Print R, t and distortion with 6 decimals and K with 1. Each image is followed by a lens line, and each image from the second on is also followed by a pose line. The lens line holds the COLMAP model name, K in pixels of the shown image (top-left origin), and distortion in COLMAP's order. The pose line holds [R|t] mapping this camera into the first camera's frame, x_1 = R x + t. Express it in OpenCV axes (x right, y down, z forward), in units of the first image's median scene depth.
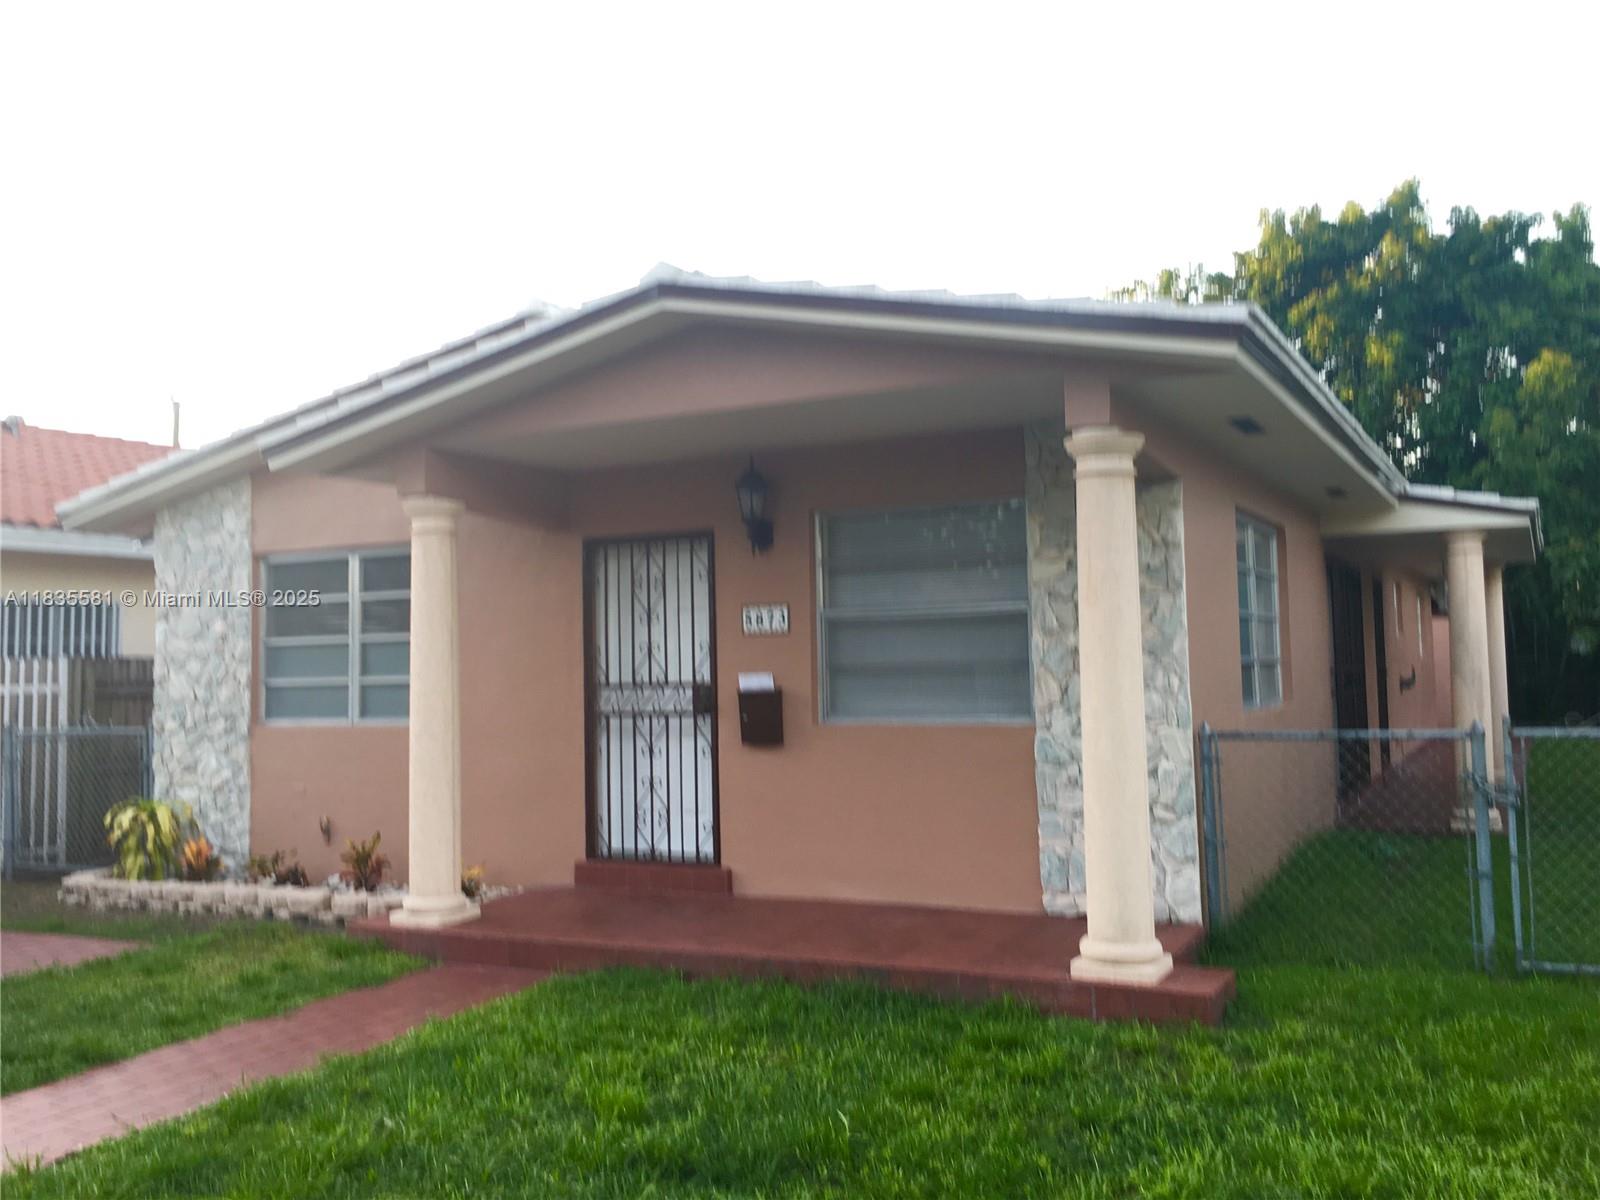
lens RADIAL K [[1170.9, 0, 793.7], [0, 1170.9, 596.6], [0, 0, 1]] dist [0.028719, -0.008122]
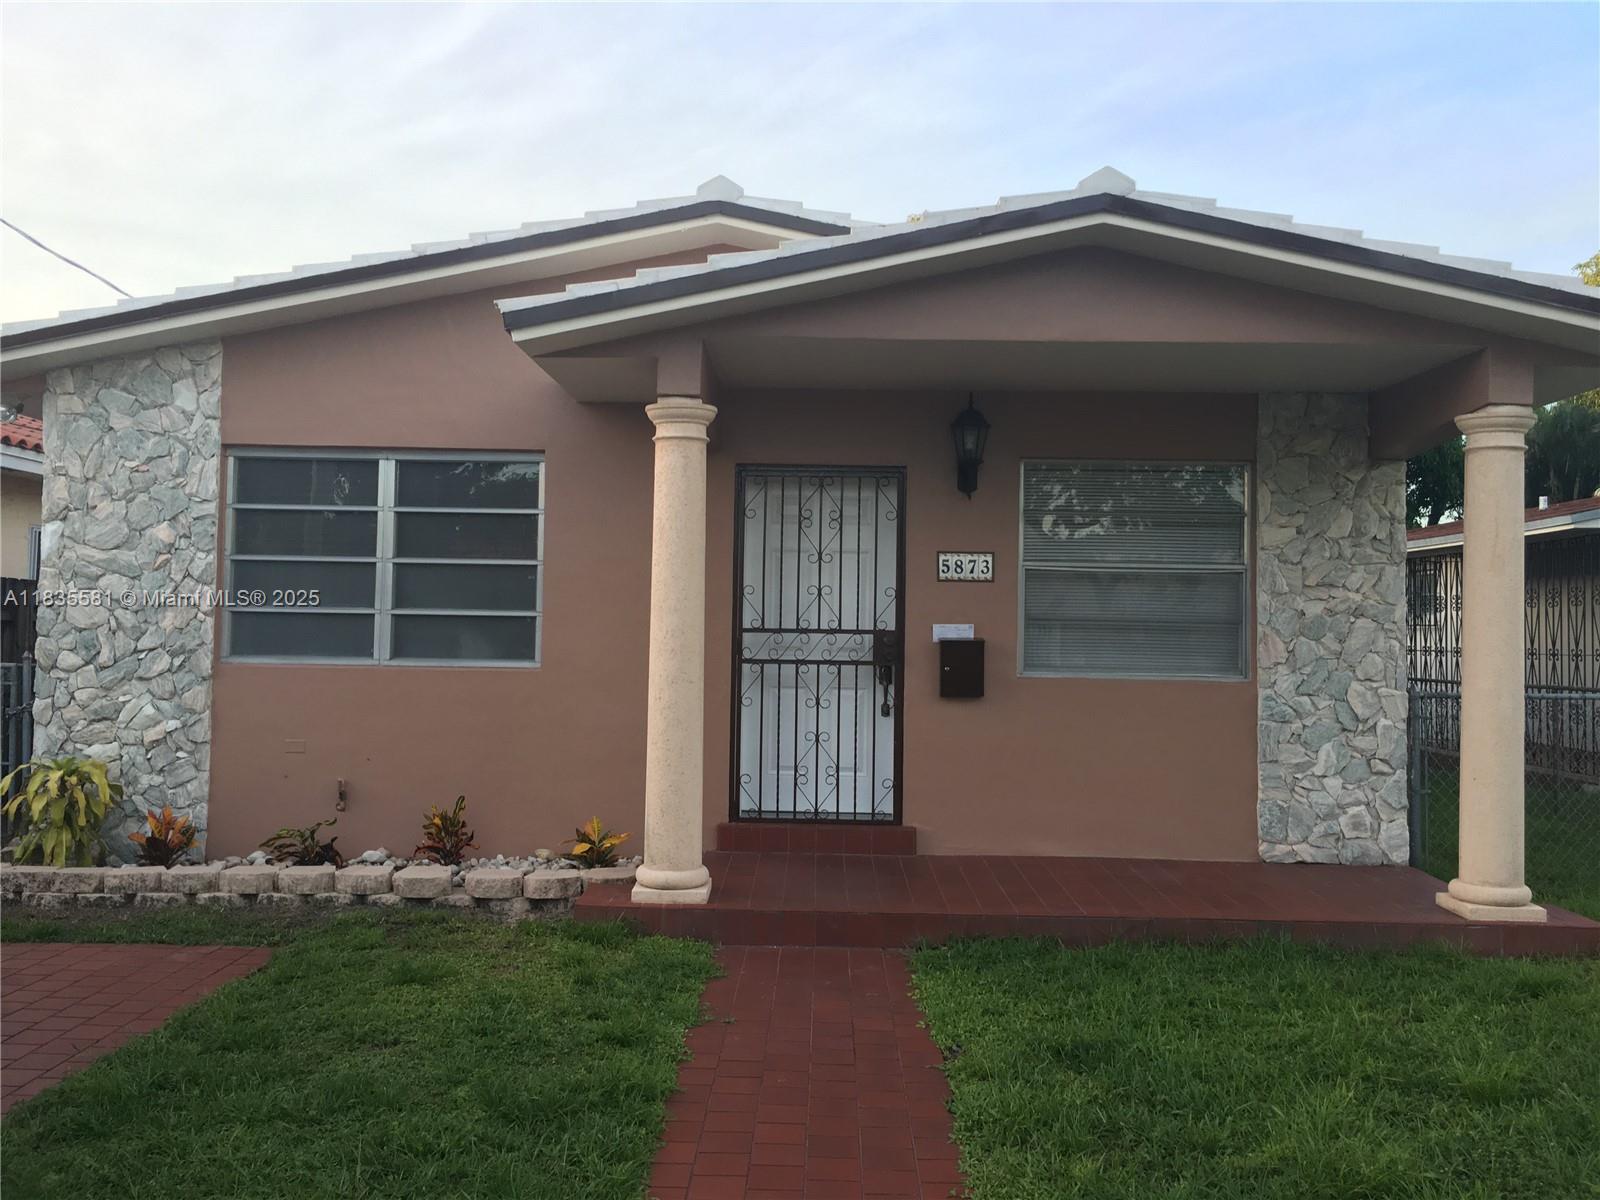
lens RADIAL K [[1170.9, 0, 797.9], [0, 1170.9, 599.8], [0, 0, 1]] dist [0.028719, -0.008122]
pose [[0.925653, 0.046577, 0.375496, -0.482463], [-0.060629, 0.997830, 0.025686, 0.029017], [-0.373485, -0.046542, 0.926468, 0.161935]]
